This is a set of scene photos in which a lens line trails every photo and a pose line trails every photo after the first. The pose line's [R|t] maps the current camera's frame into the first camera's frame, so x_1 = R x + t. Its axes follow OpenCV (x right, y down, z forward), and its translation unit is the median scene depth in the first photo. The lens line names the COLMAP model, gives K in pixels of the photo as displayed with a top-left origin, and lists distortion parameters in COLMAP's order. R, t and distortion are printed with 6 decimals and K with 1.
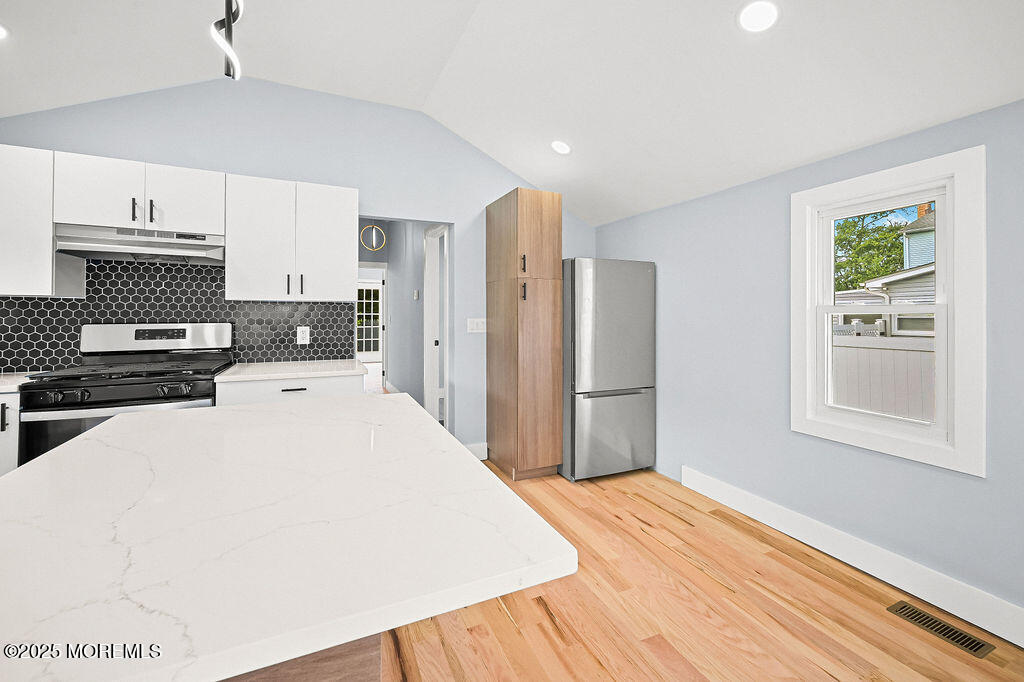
lens RADIAL K [[423.8, 0, 514.5], [0, 423.8, 315.6], [0, 0, 1]] dist [-0.001799, -0.000163]
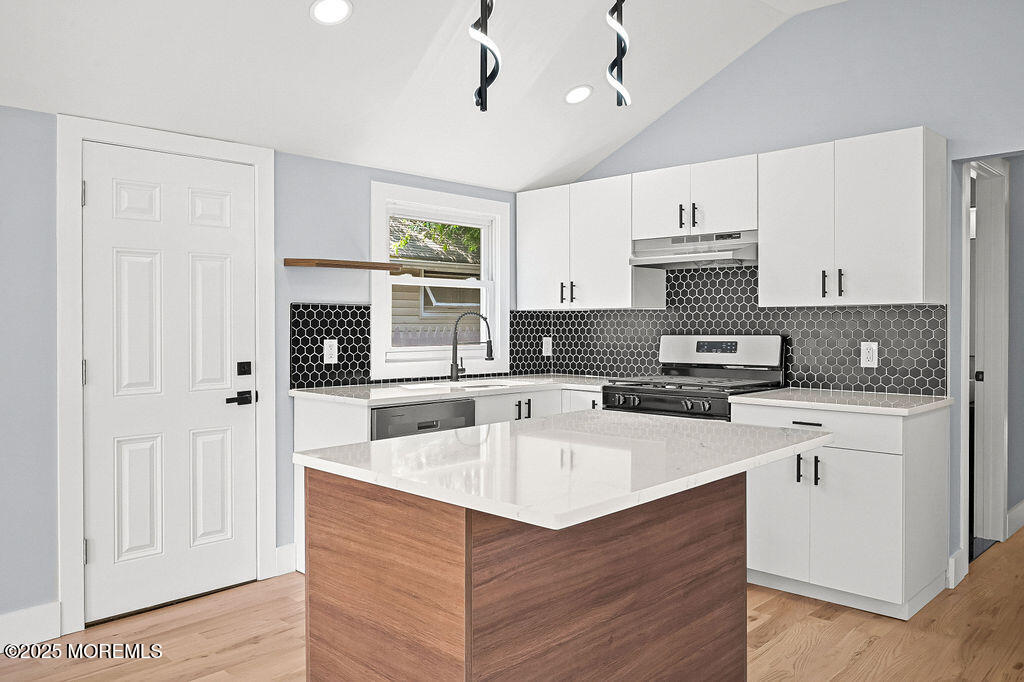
lens RADIAL K [[756.7, 0, 513.3], [0, 756.7, 329.2], [0, 0, 1]] dist [-0.003196, 0.000248]
pose [[0.354236, 0.001981, -0.935154, 0.517746], [0.000016, 0.999998, 0.002124, 0.002833], [0.935156, -0.000768, 0.354235, 0.026349]]
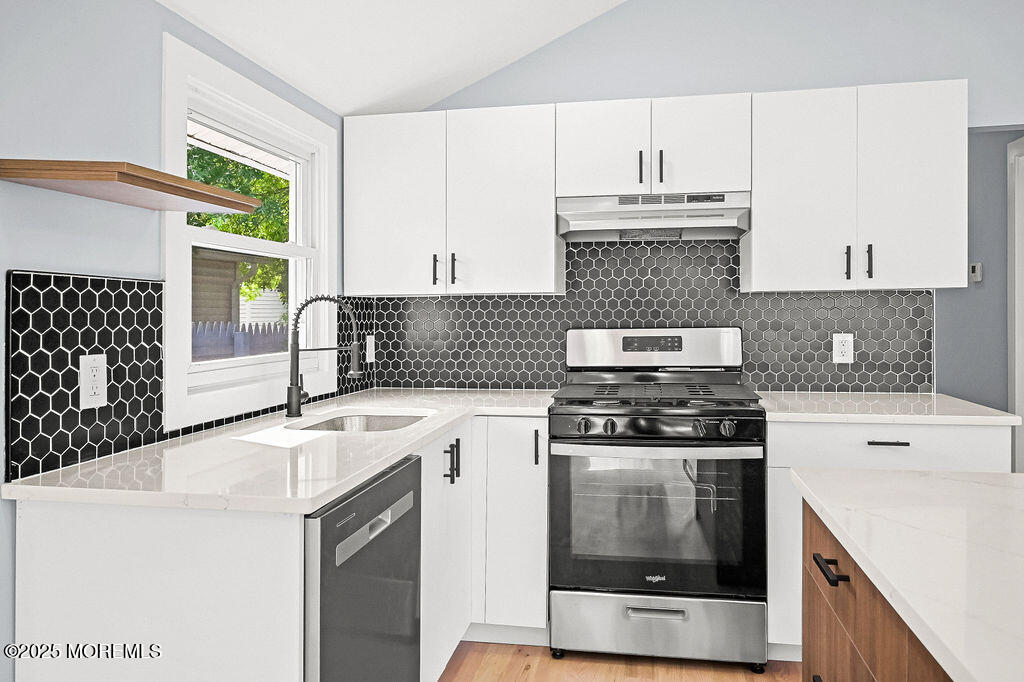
lens RADIAL K [[713.4, 0, 513.5], [0, 713.4, 311.6], [0, 0, 1]] dist [0.000089, 0.002392]
pose [[0.813846, -0.011872, -0.580959, -0.341771], [0.010679, 0.999928, -0.005474, -0.004663], [0.580983, -0.001749, 0.813914, -0.083303]]
